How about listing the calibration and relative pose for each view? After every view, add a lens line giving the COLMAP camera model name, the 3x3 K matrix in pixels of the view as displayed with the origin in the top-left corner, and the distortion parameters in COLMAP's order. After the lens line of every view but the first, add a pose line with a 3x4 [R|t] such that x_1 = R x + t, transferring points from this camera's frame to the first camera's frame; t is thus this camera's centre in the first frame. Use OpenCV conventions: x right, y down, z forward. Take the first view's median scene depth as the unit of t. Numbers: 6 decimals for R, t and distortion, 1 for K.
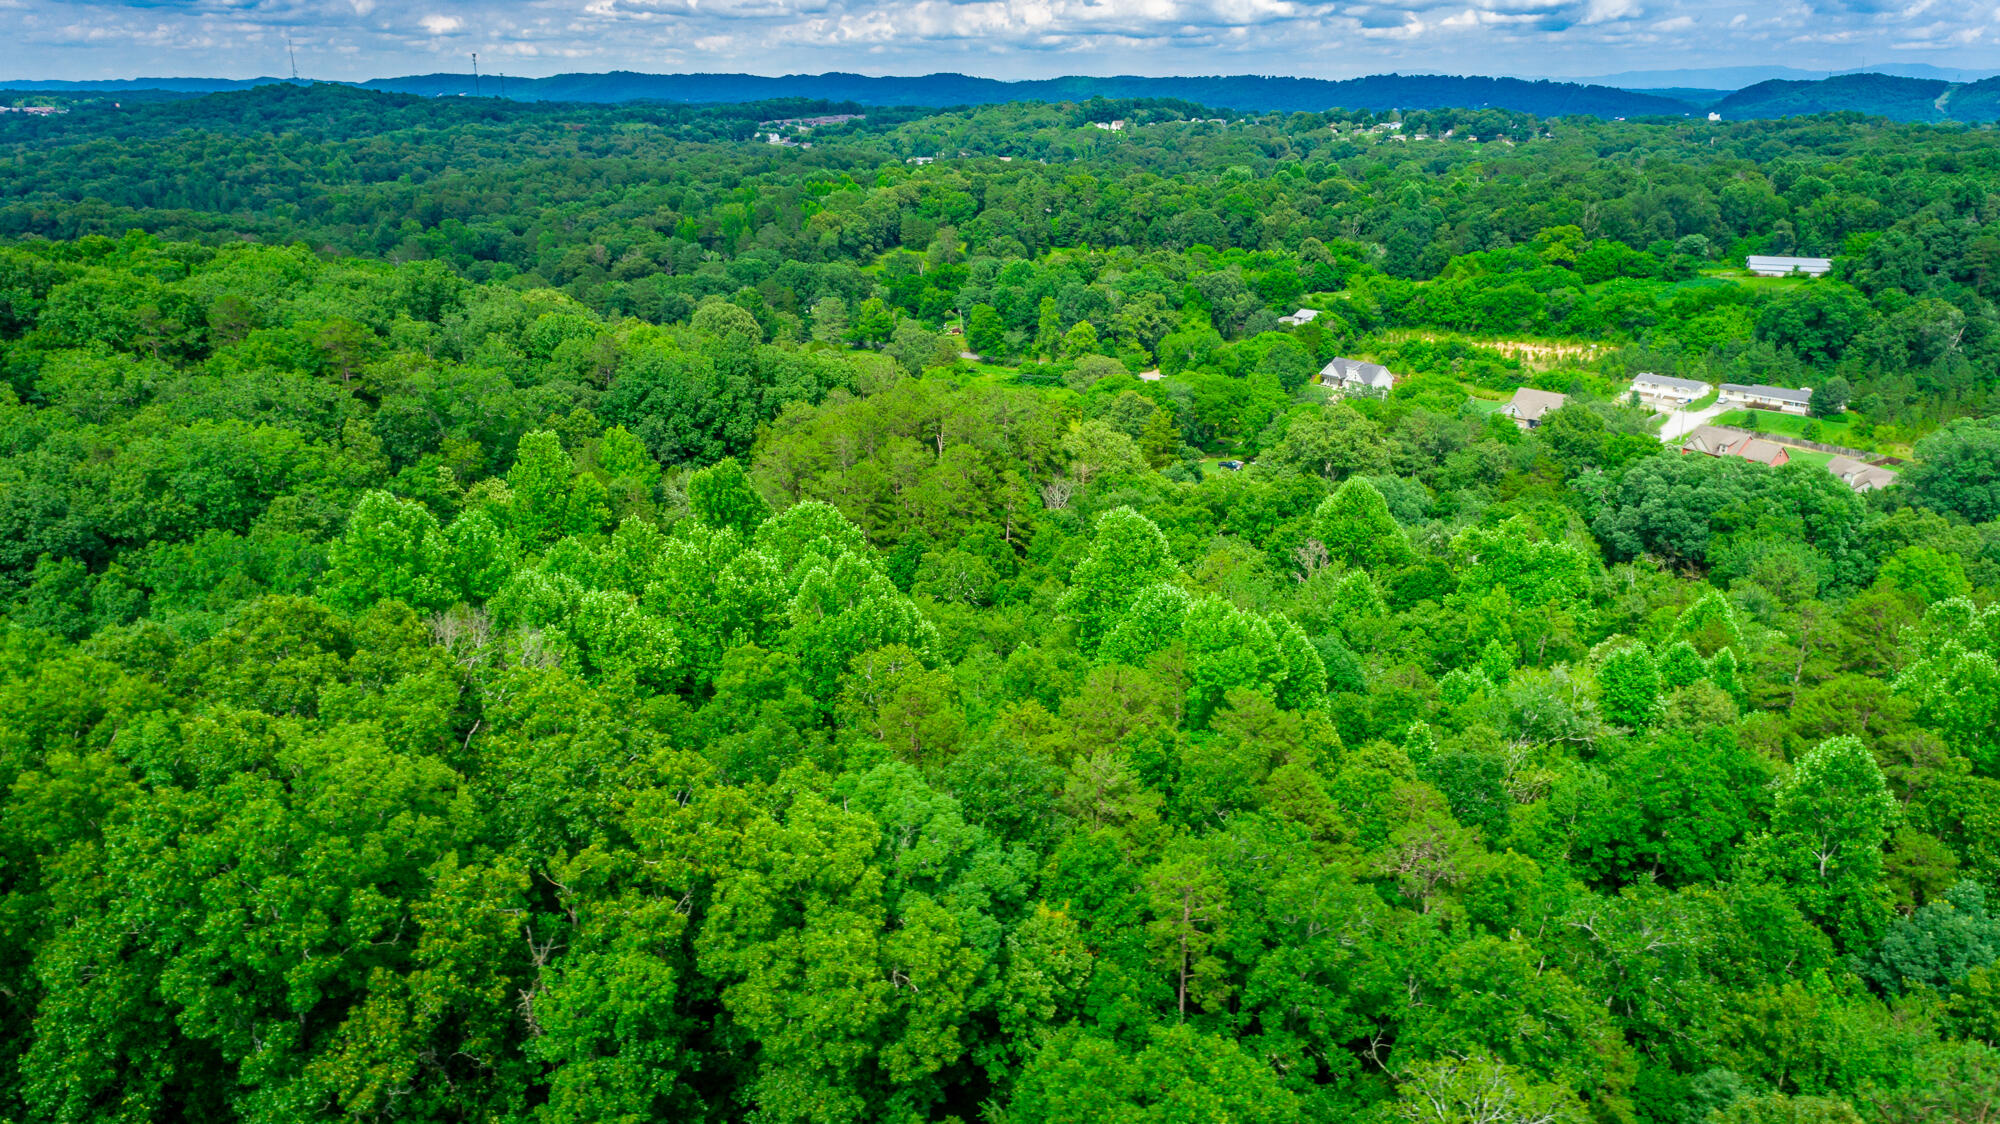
lens RADIAL K [[1354.9, 0, 997.5], [0, 1354.9, 566.4], [0, 0, 1]] dist [-0.010325, 0.009257]
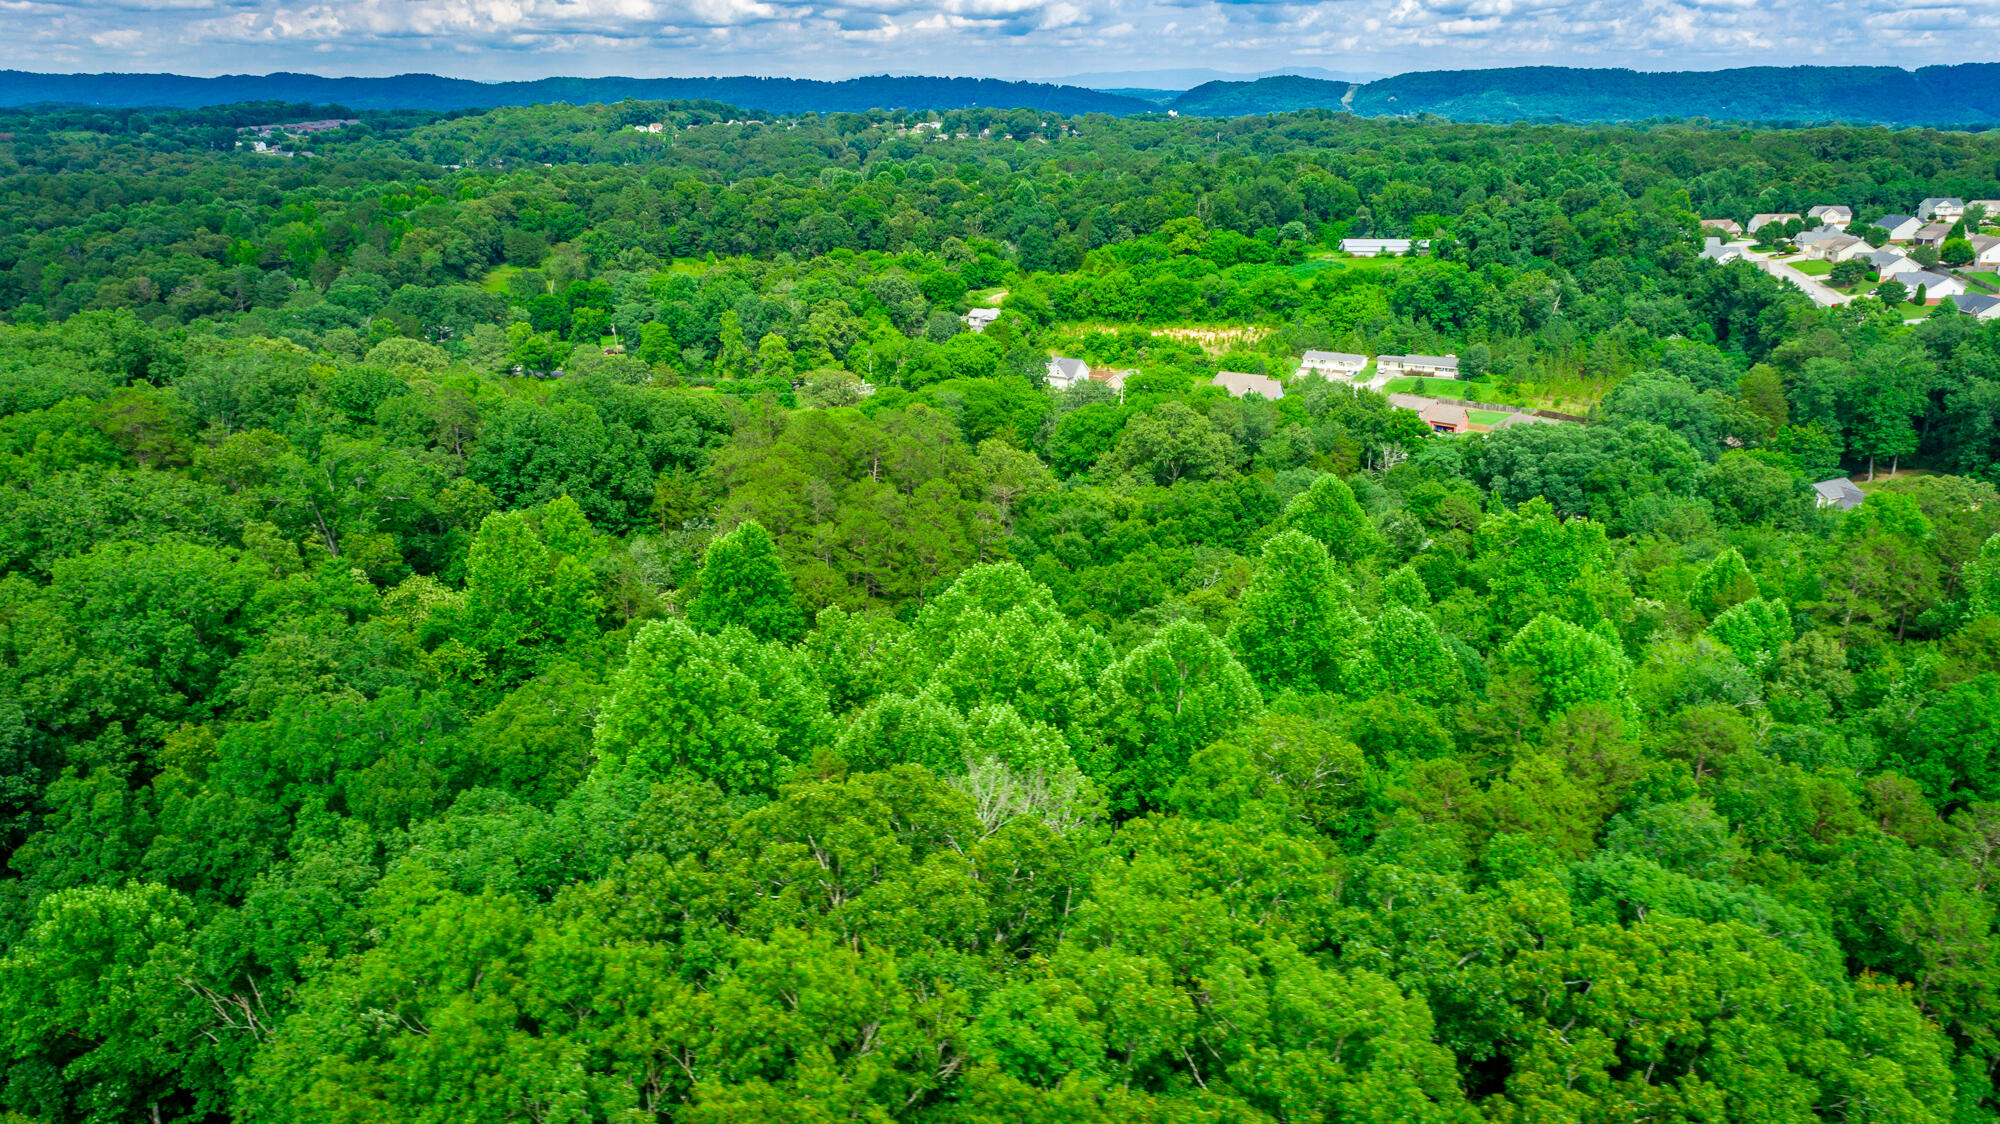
lens RADIAL K [[1354.9, 0, 997.5], [0, 1354.9, 566.4], [0, 0, 1]] dist [-0.010325, 0.009257]
pose [[0.937821, -0.115841, 0.327220, -0.107091], [0.116055, 0.993062, 0.018943, -0.015847], [-0.327144, 0.020210, 0.944758, 0.043385]]
